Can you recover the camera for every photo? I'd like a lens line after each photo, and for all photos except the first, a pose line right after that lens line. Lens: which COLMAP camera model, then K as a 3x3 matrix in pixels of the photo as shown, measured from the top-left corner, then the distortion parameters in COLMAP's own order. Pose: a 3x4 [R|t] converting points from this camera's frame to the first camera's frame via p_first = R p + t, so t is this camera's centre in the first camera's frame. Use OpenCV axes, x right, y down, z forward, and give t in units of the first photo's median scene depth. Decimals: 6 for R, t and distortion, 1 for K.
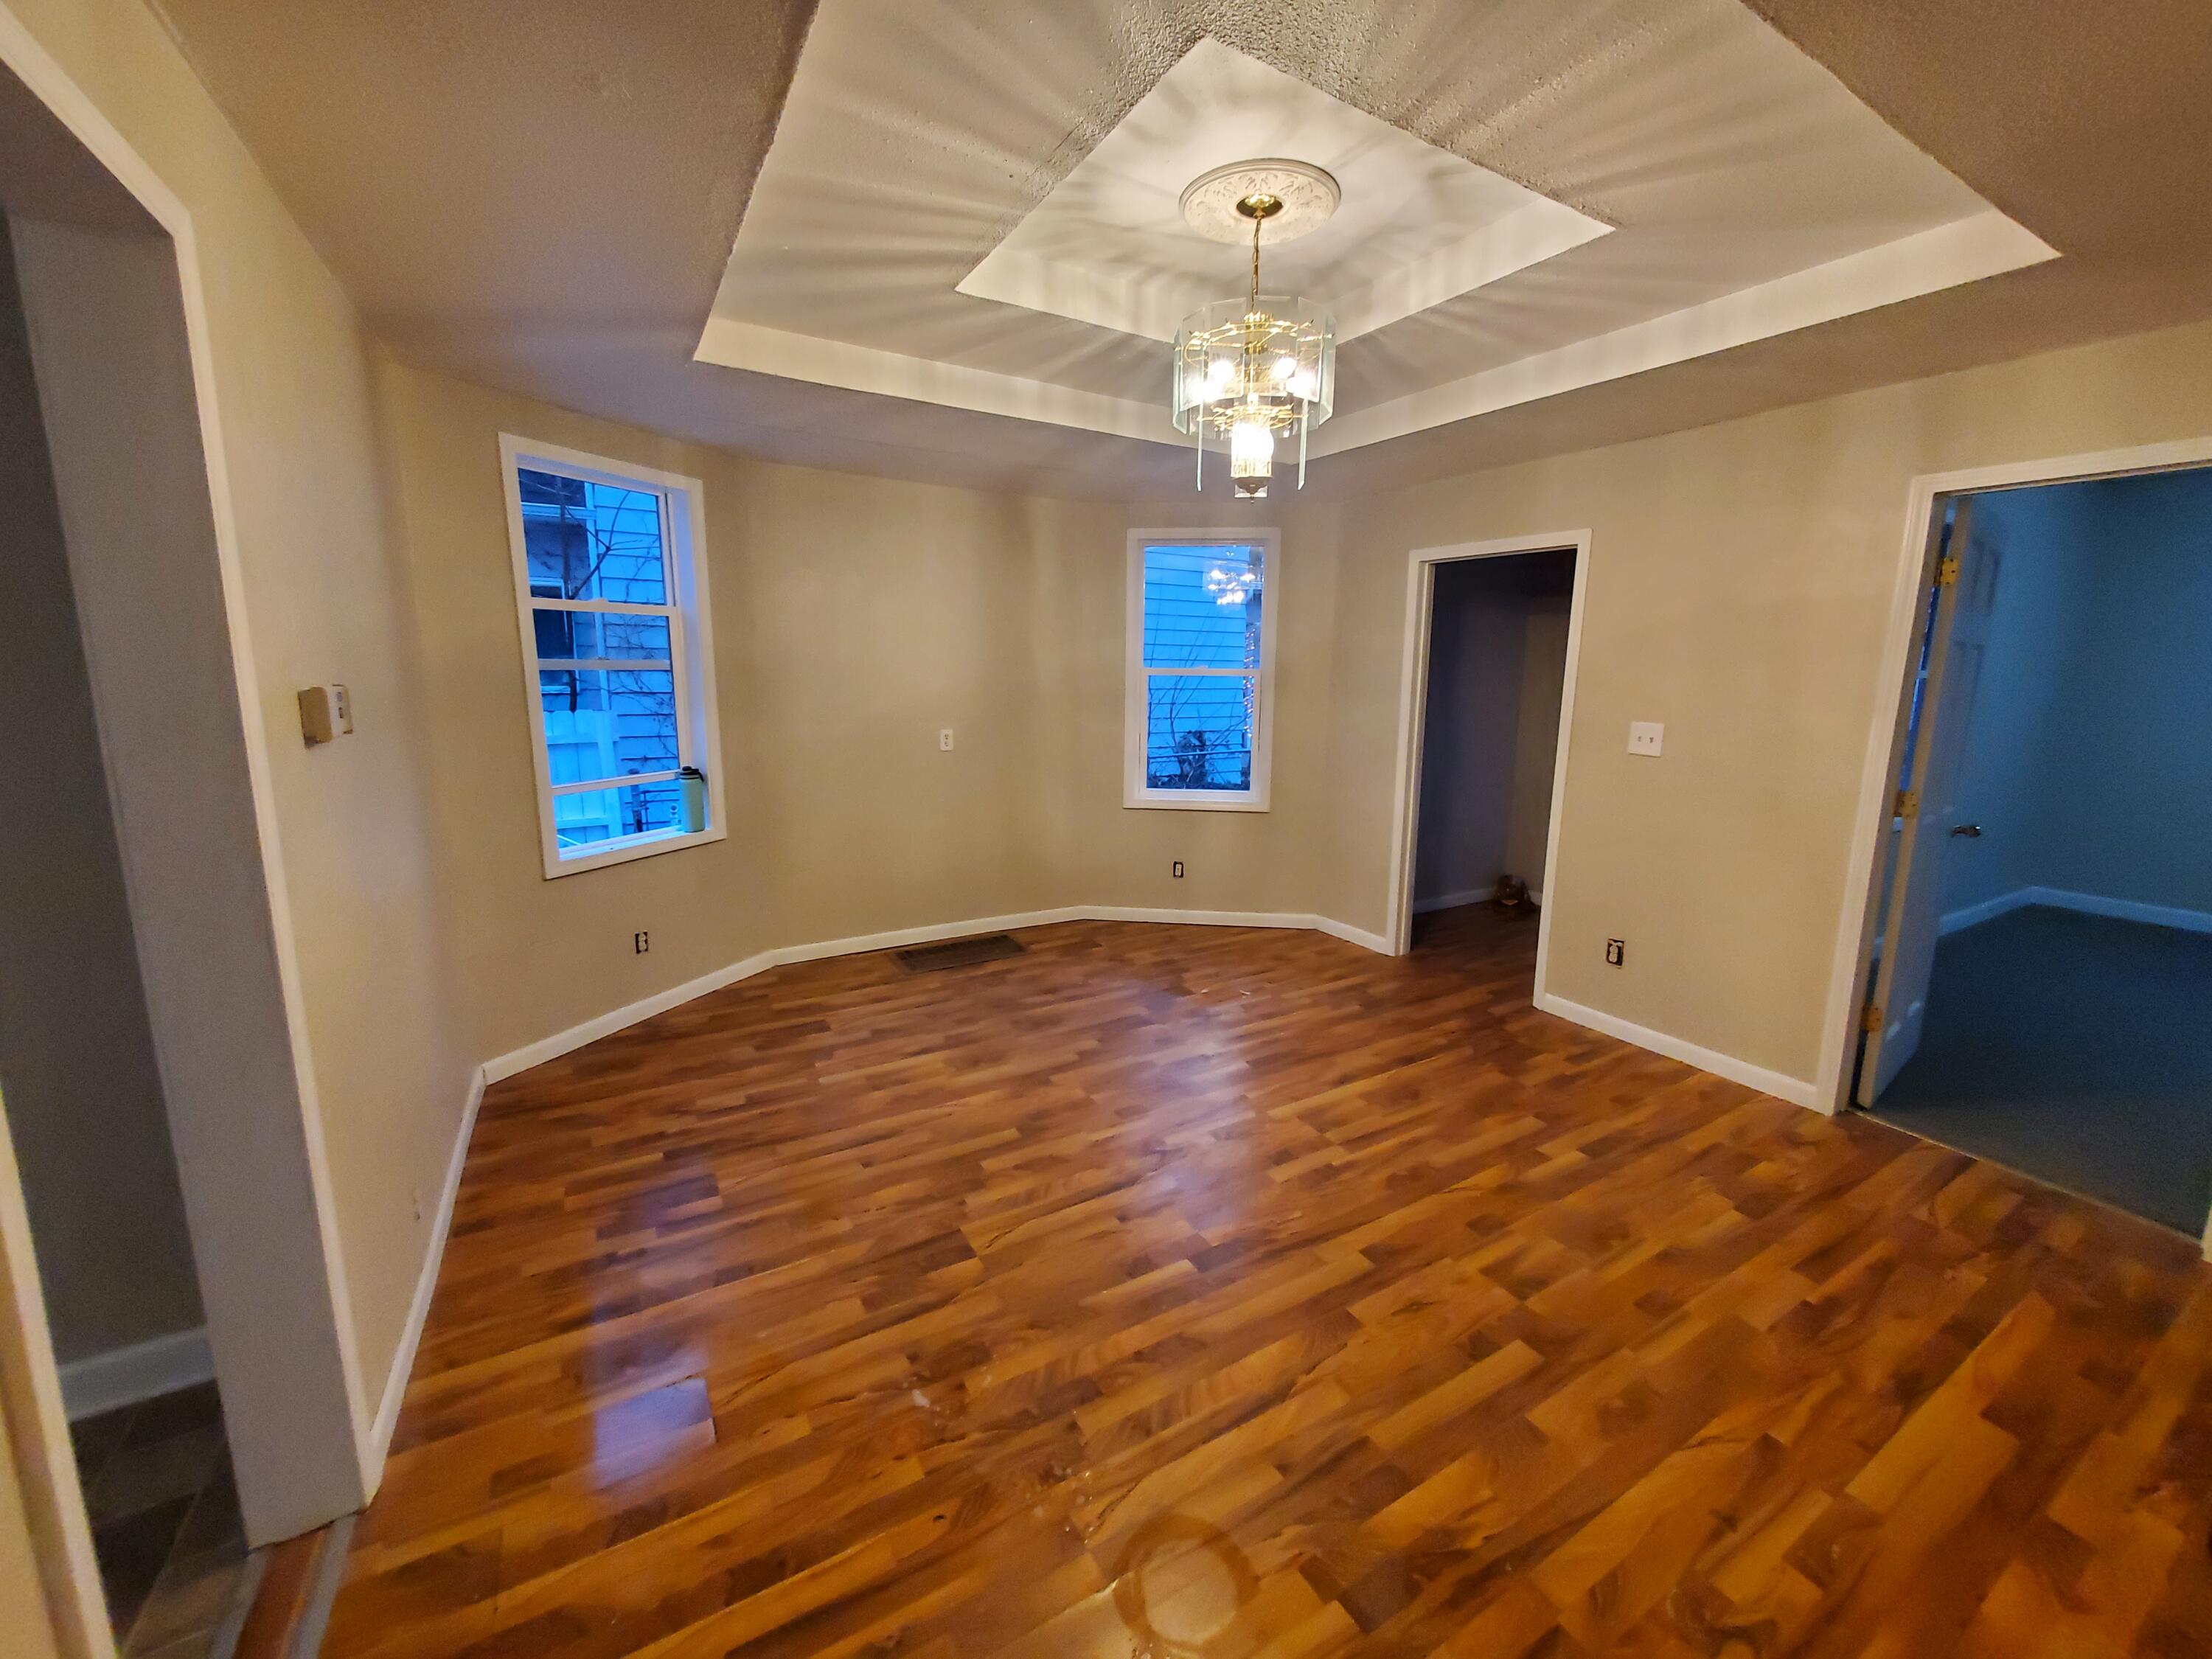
lens RADIAL K [[883.2, 0, 1130.2], [0, 883.2, 816.9], [0, 0, 1]] dist [0.000832, 0.000360]
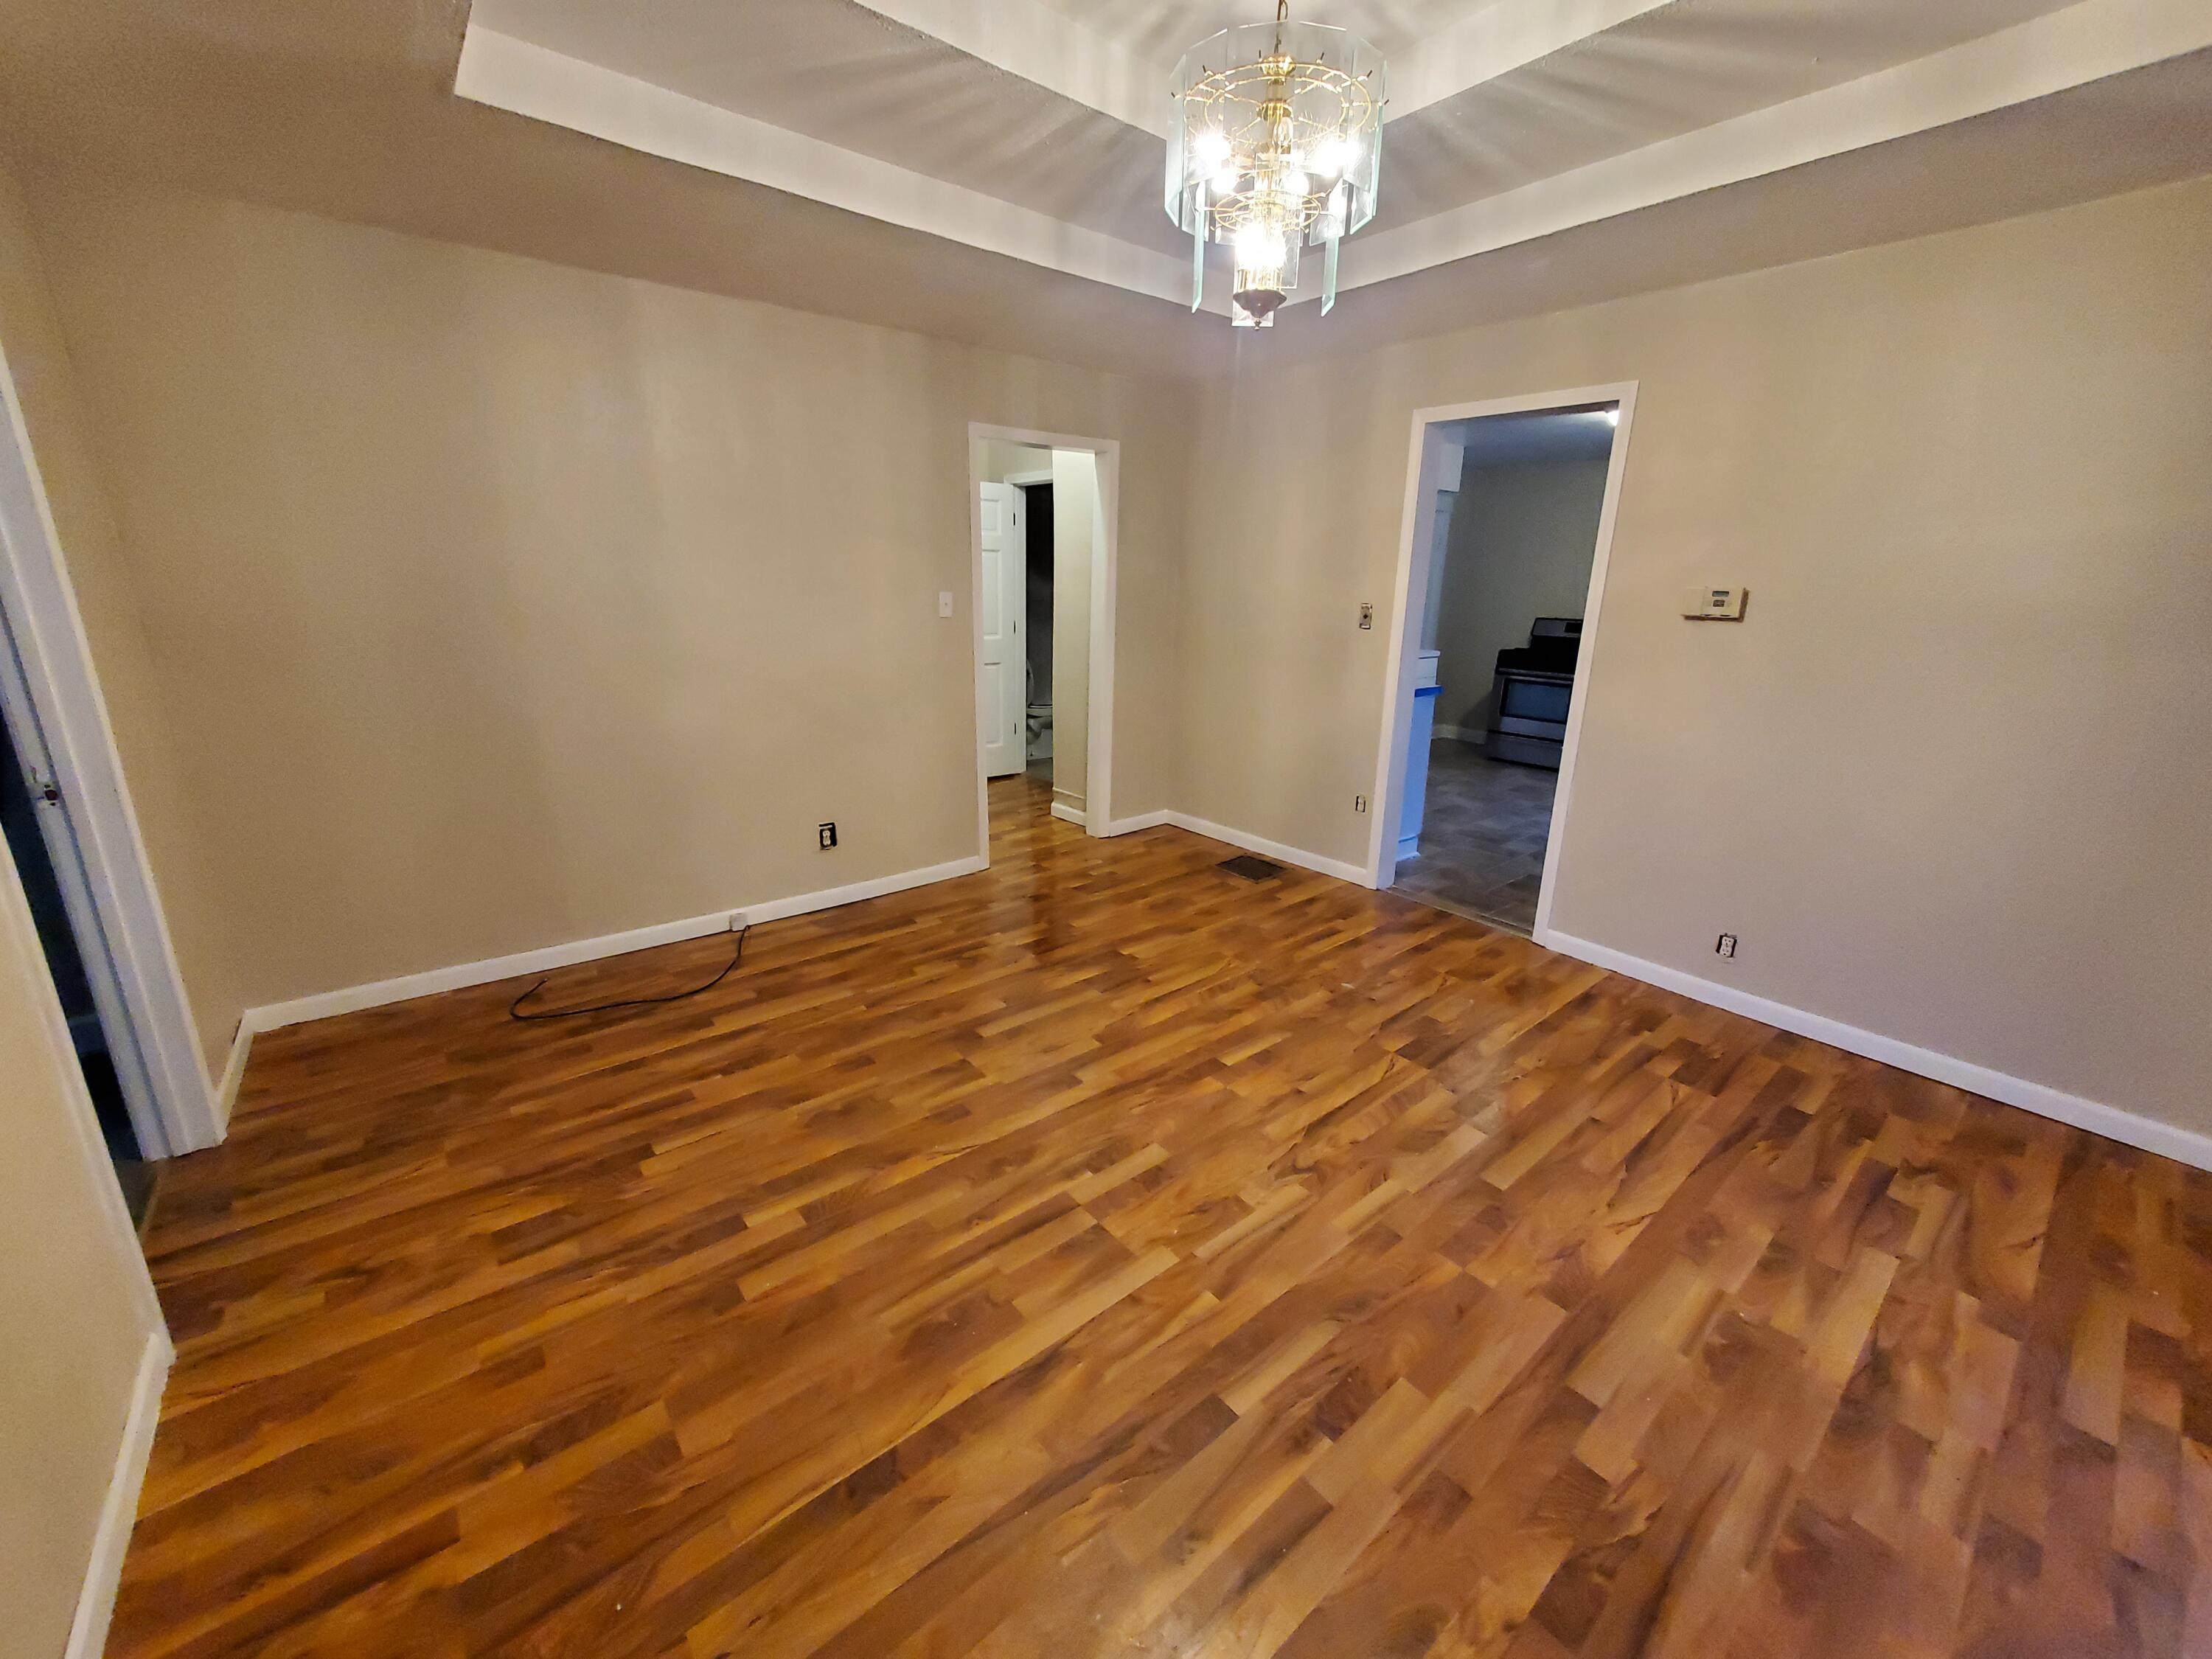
lens RADIAL K [[883.2, 0, 1130.2], [0, 883.2, 816.9], [0, 0, 1]] dist [0.000832, 0.000360]
pose [[-0.986473, 0.011475, -0.163524, 0.351521], [-0.059257, 0.905129, 0.420987, -0.271142], [0.152841, 0.424982, -0.892205, 1.732052]]
